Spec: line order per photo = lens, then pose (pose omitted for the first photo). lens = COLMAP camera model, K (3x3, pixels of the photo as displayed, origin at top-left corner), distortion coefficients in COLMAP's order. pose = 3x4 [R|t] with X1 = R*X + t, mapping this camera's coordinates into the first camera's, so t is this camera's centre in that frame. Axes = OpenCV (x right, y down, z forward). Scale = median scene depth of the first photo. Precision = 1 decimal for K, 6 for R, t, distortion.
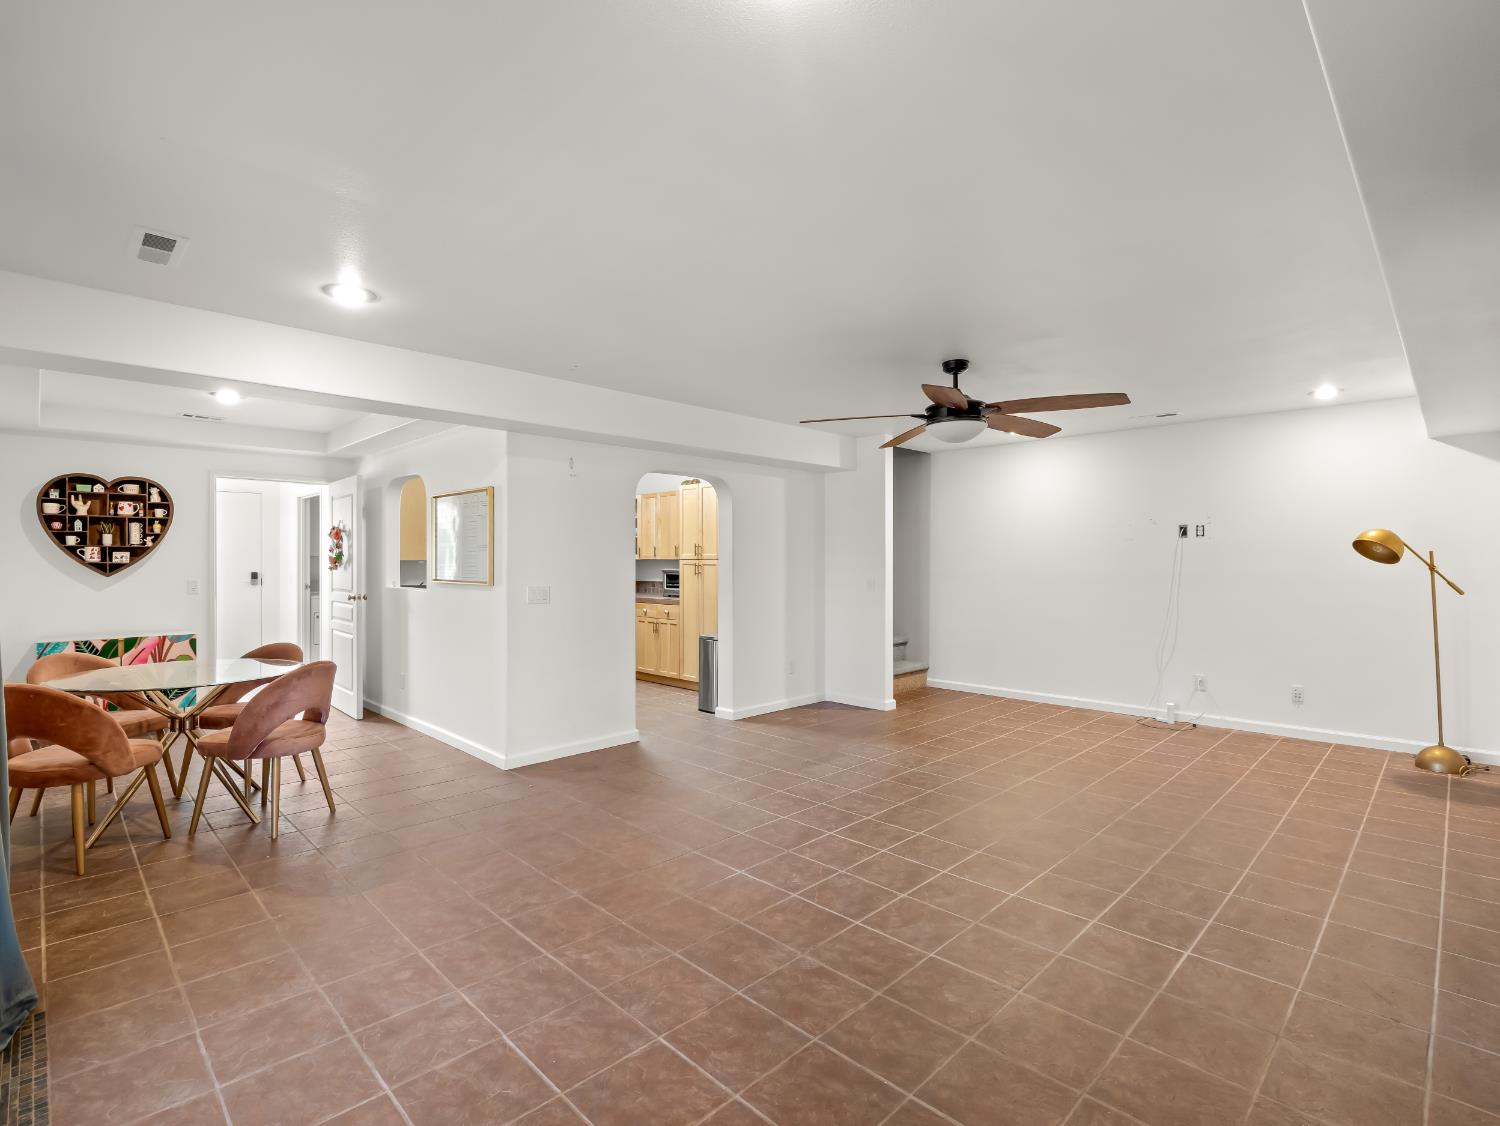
lens RADIAL K [[726.9, 0, 745.1], [0, 726.9, 559.9], [0, 0, 1]] dist [-0.012624, -0.000237]
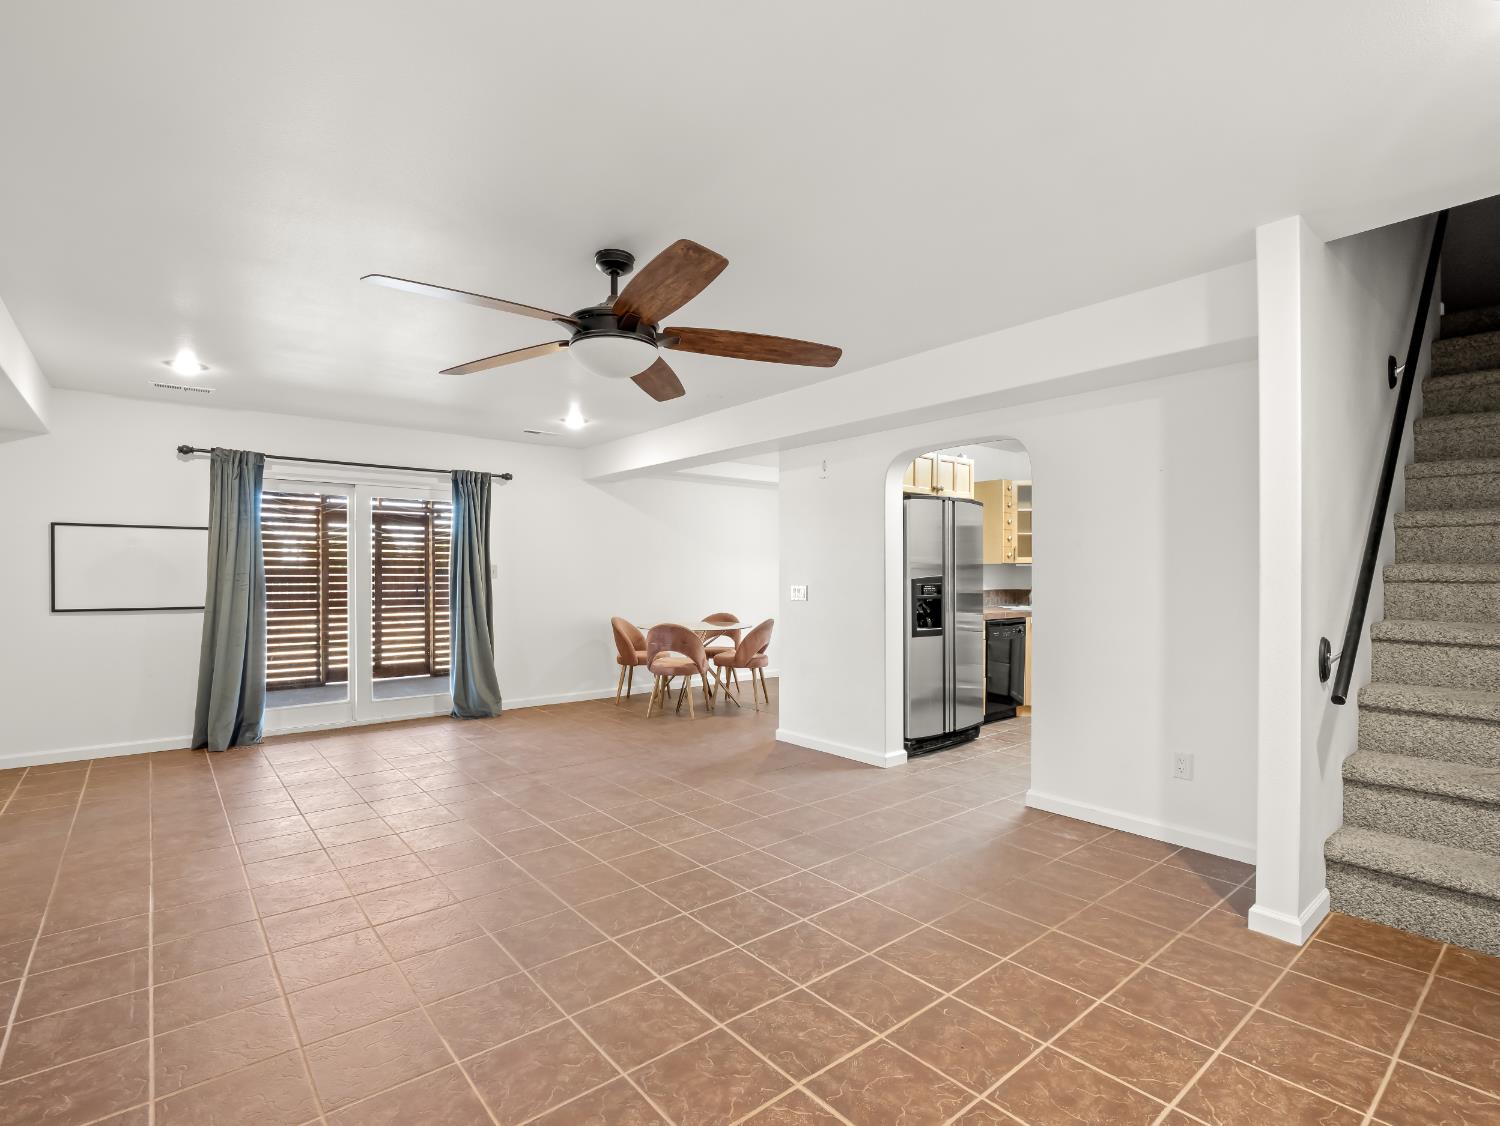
lens RADIAL K [[726.9, 0, 745.4], [0, 726.9, 562.3], [0, 0, 1]] dist [-0.012624, -0.000237]
pose [[-0.094069, -0.006810, -0.995542, 0.814662], [0.001155, 0.999975, -0.006950, 0.010946], [0.995565, -0.001804, -0.094058, 1.008883]]
